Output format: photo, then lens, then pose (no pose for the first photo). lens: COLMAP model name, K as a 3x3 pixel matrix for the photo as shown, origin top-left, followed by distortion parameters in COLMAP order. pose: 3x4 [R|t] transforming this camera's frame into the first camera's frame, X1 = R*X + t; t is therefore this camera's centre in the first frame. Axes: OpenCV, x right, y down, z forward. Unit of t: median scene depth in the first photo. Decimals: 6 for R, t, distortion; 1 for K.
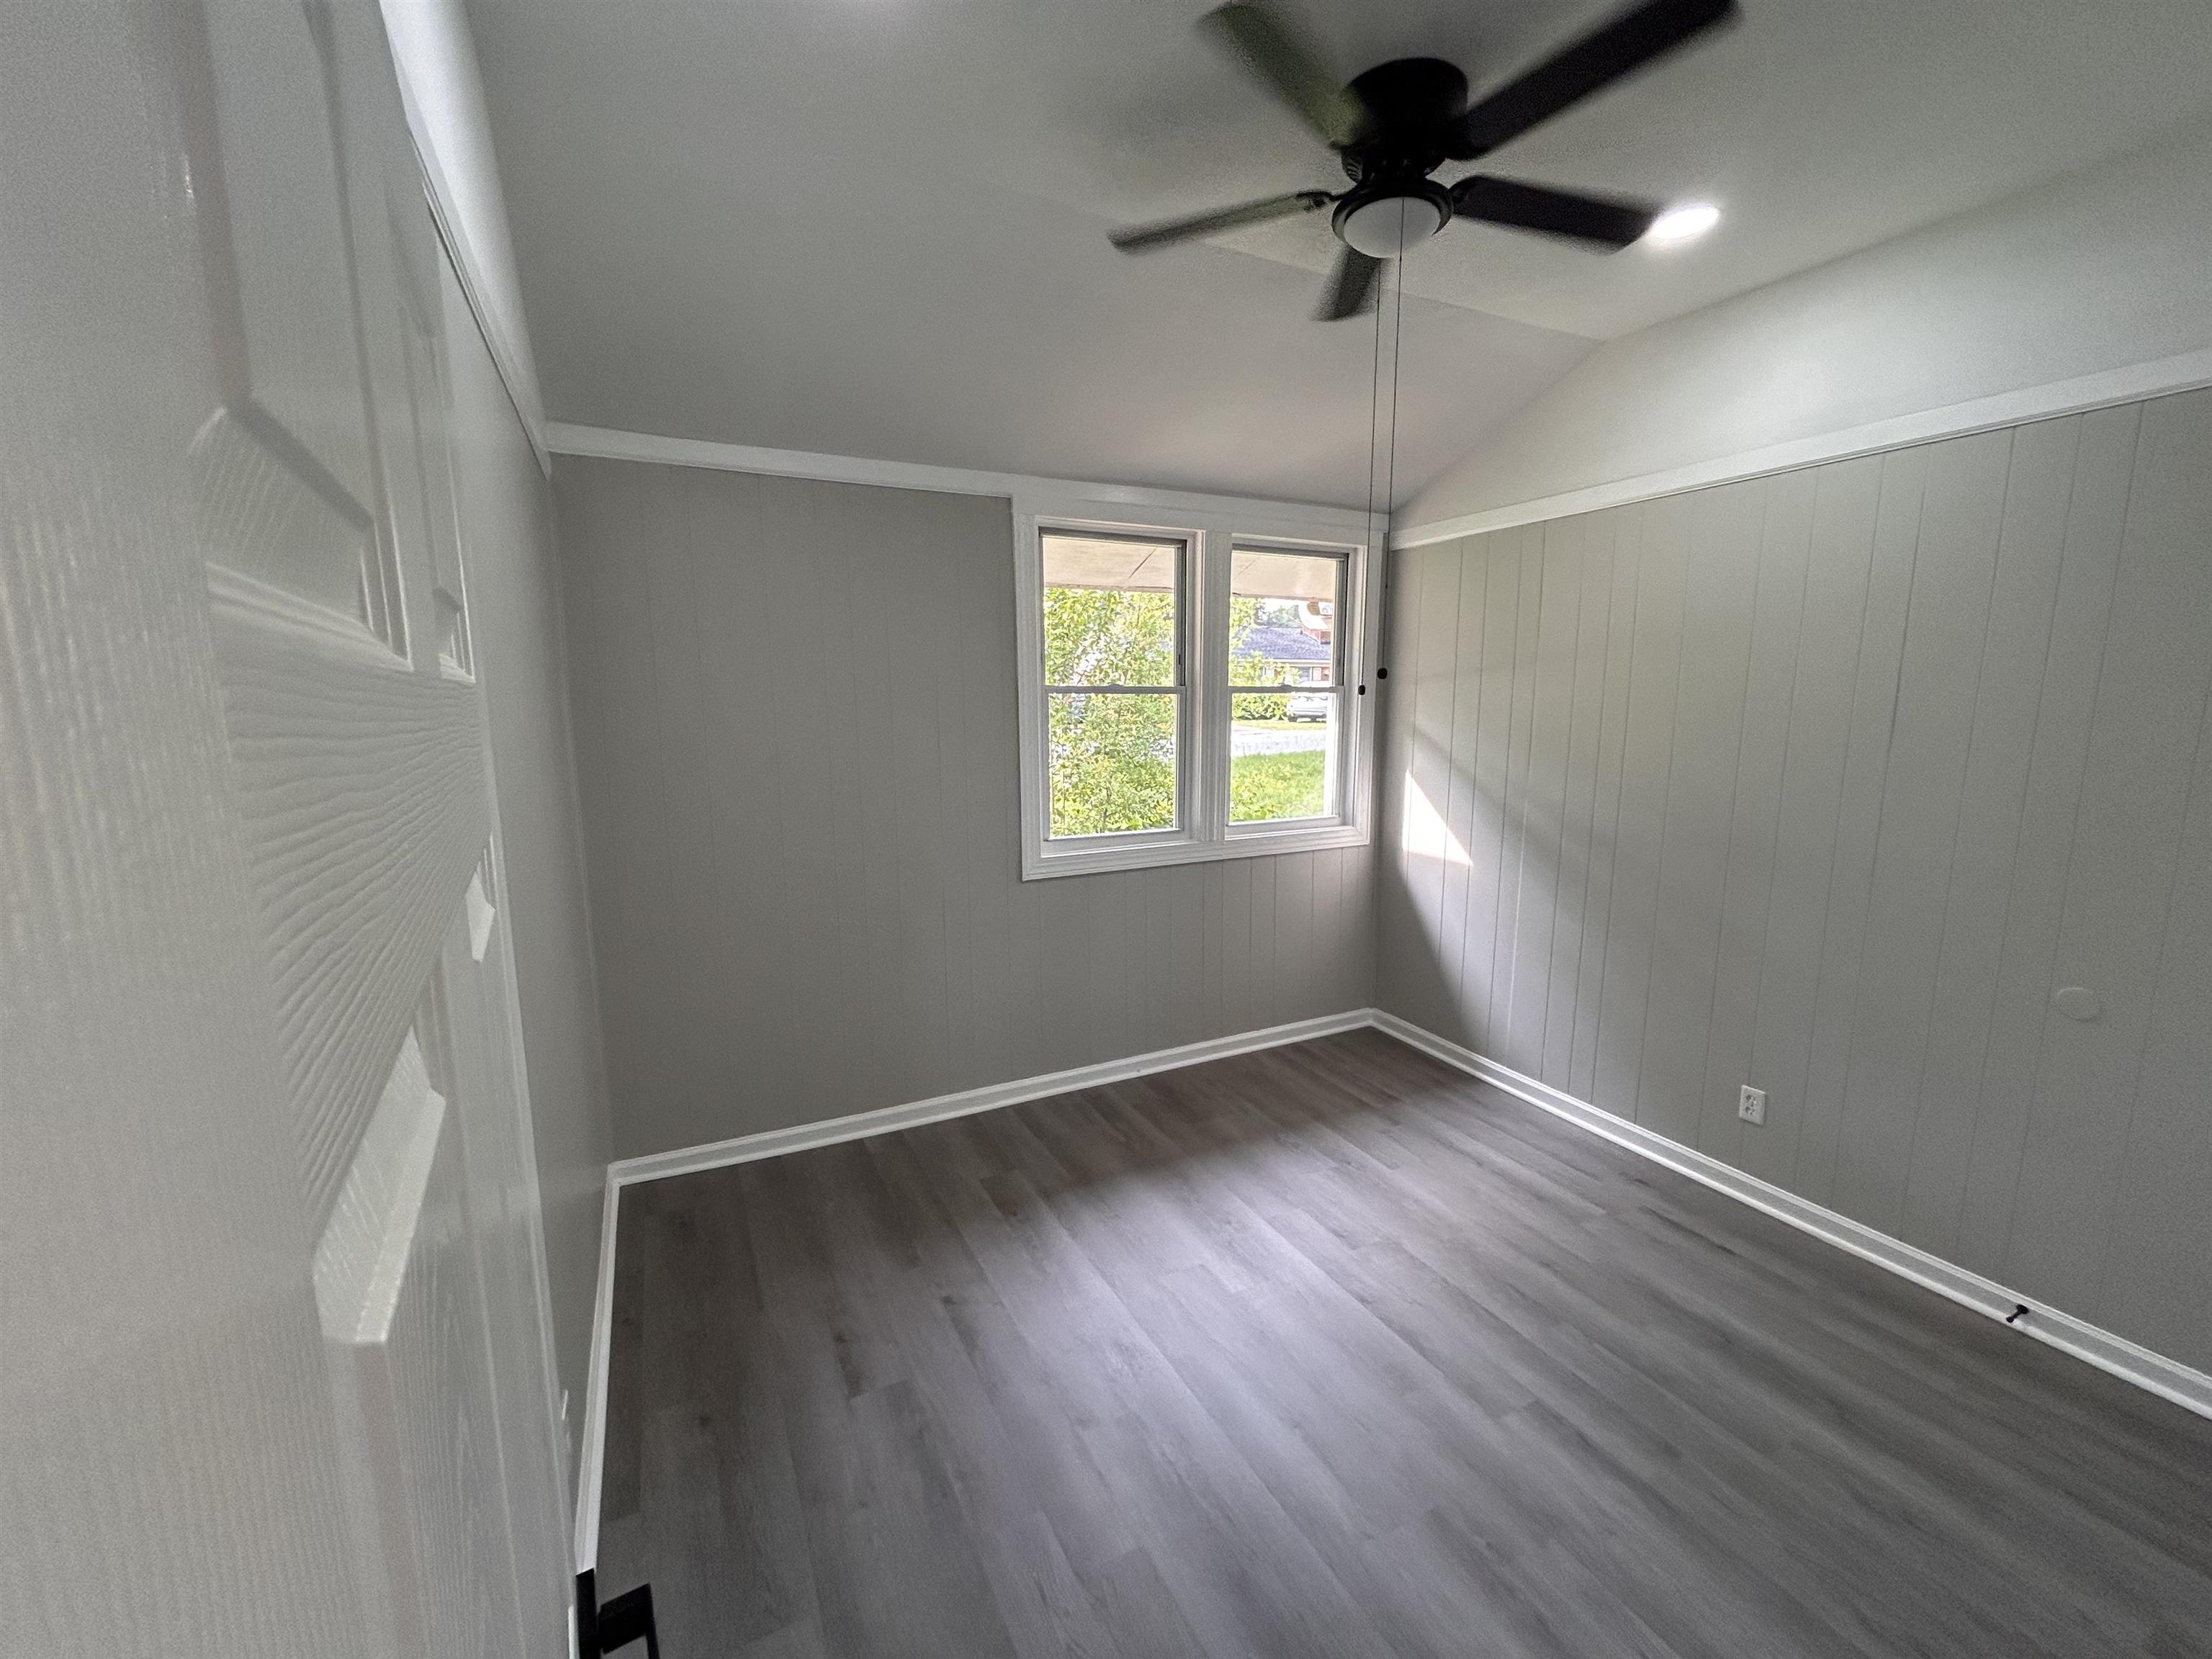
lens RADIAL K [[889.1, 0, 1101.2], [0, 889.1, 829.5], [0, 0, 1]] dist [-0.002978, 0.000916]
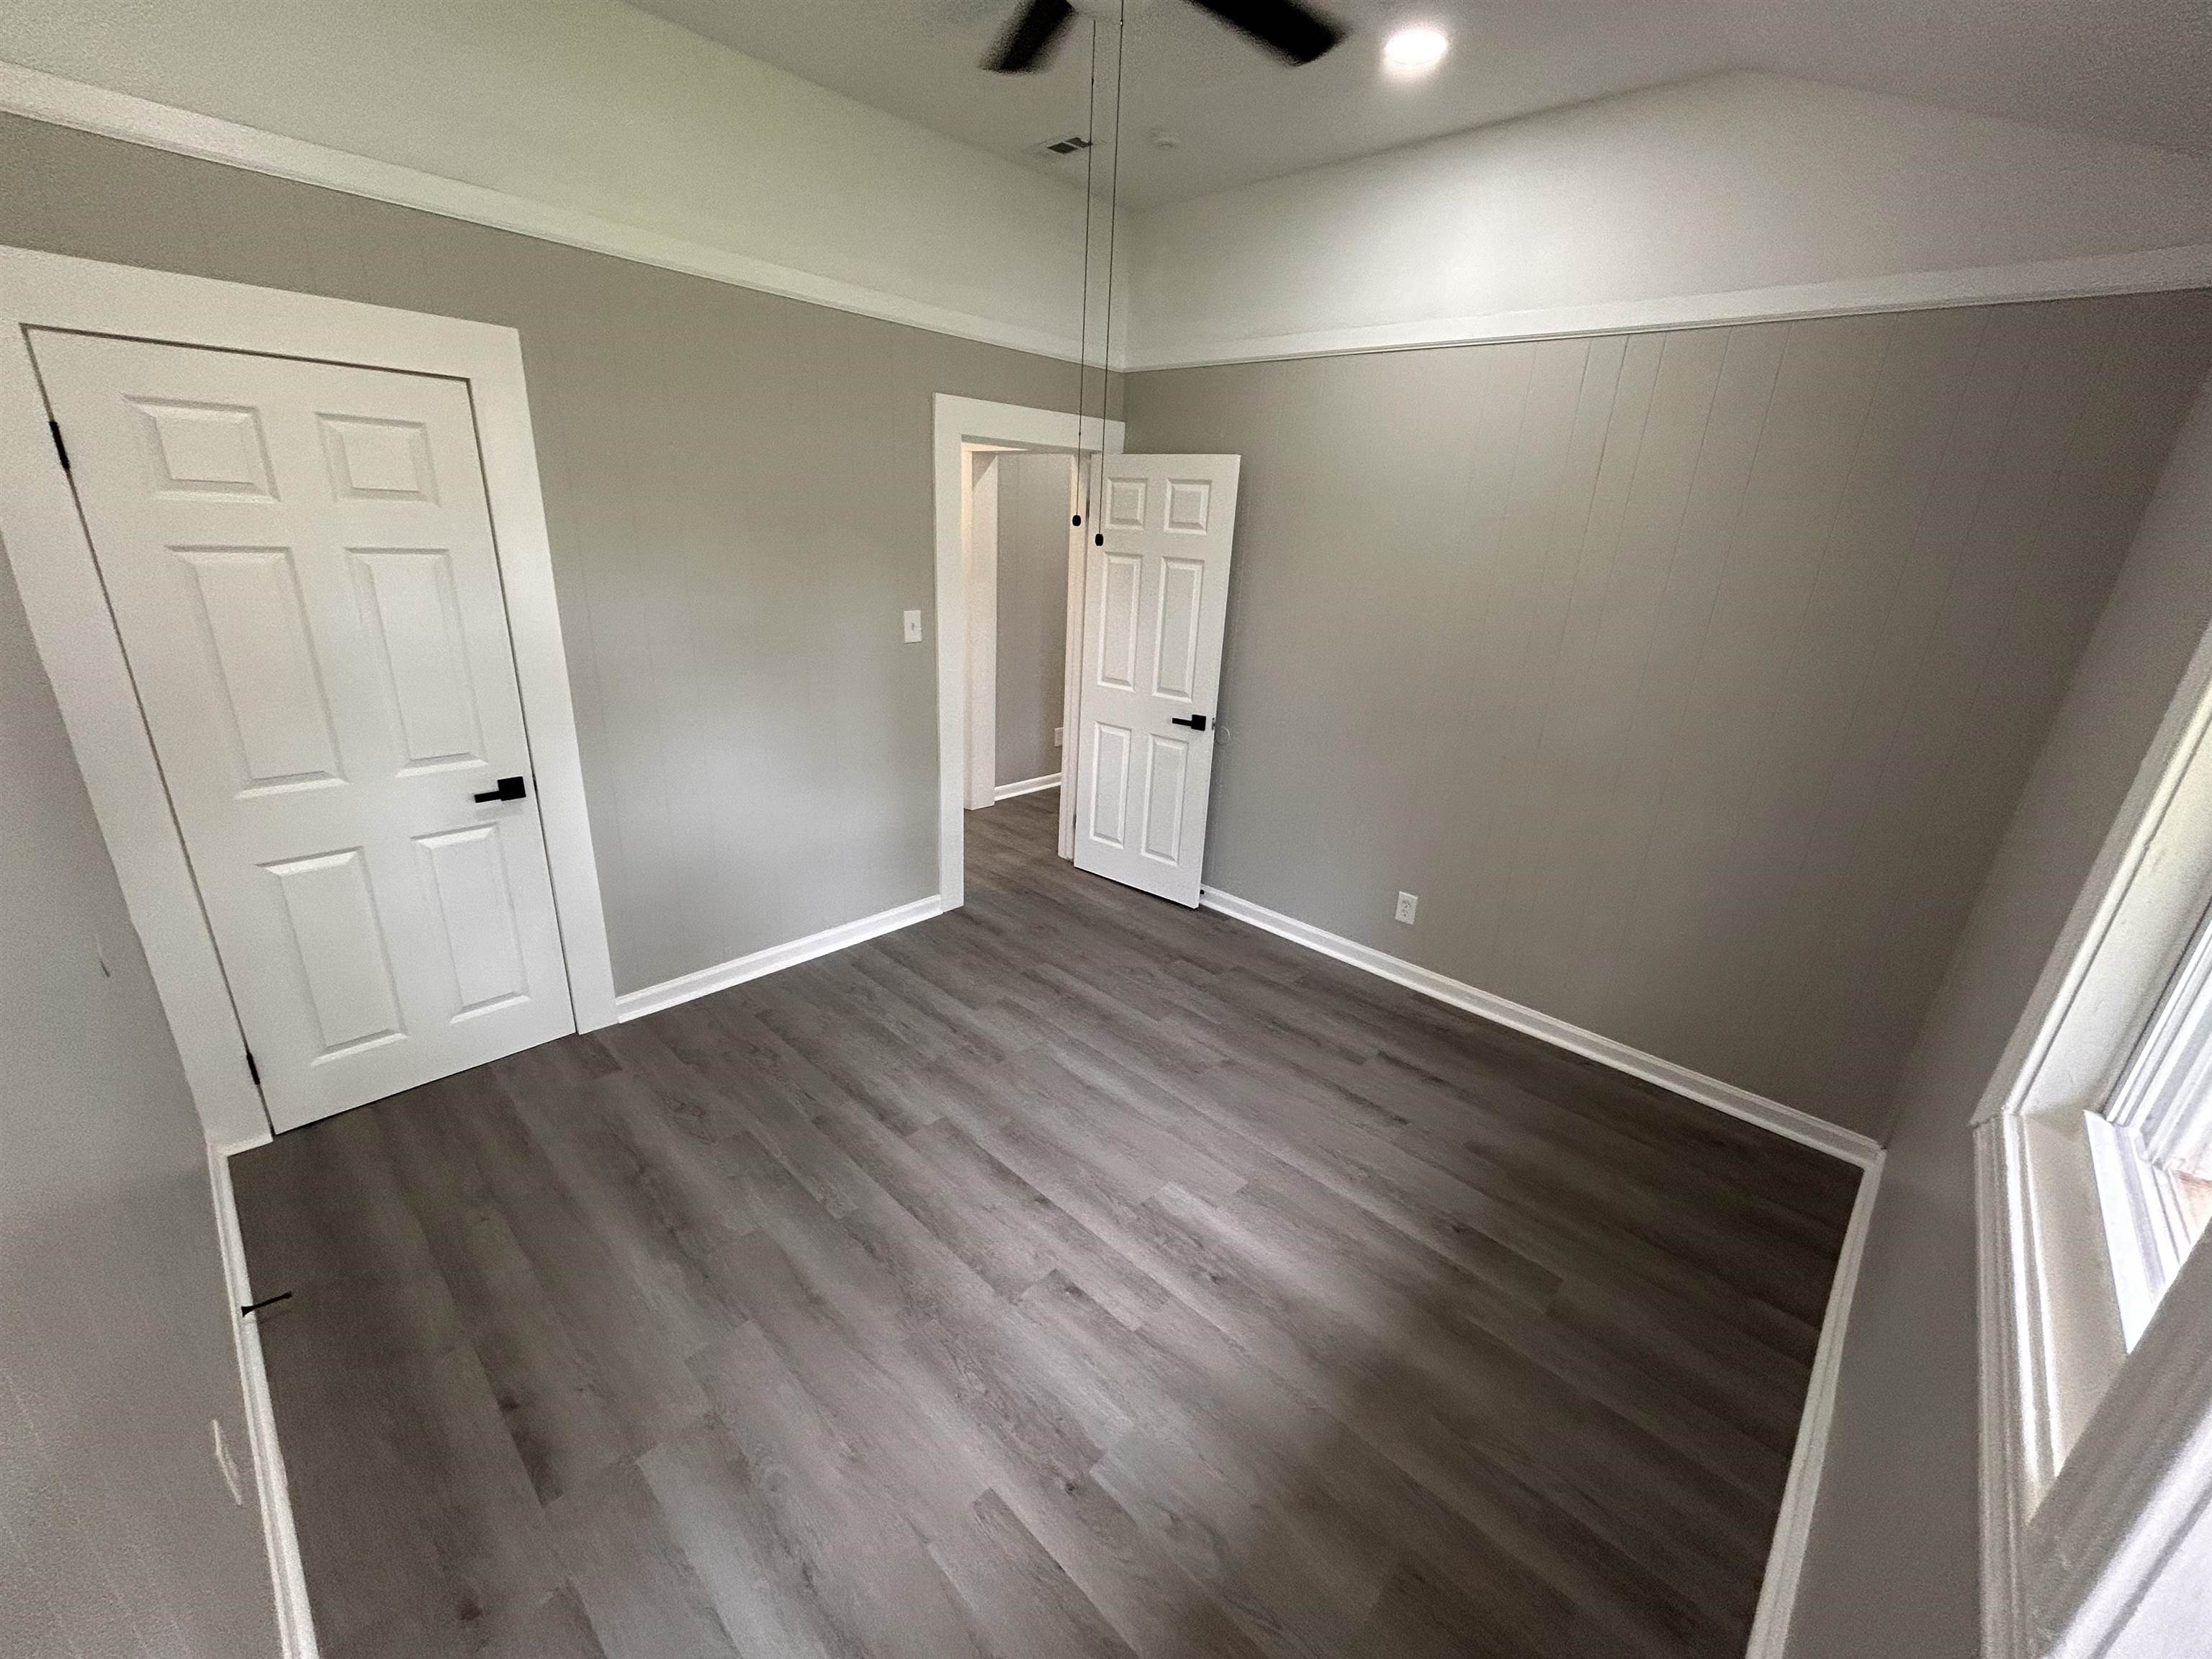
lens RADIAL K [[889.1, 0, 1108.5], [0, 889.1, 836.0], [0, 0, 1]] dist [-0.002978, 0.000916]
pose [[-0.936586, 0.072224, -0.342914, 0.498737], [-0.103393, 0.878022, 0.467320, -0.252635], [0.334837, 0.473140, -0.814876, 1.525697]]
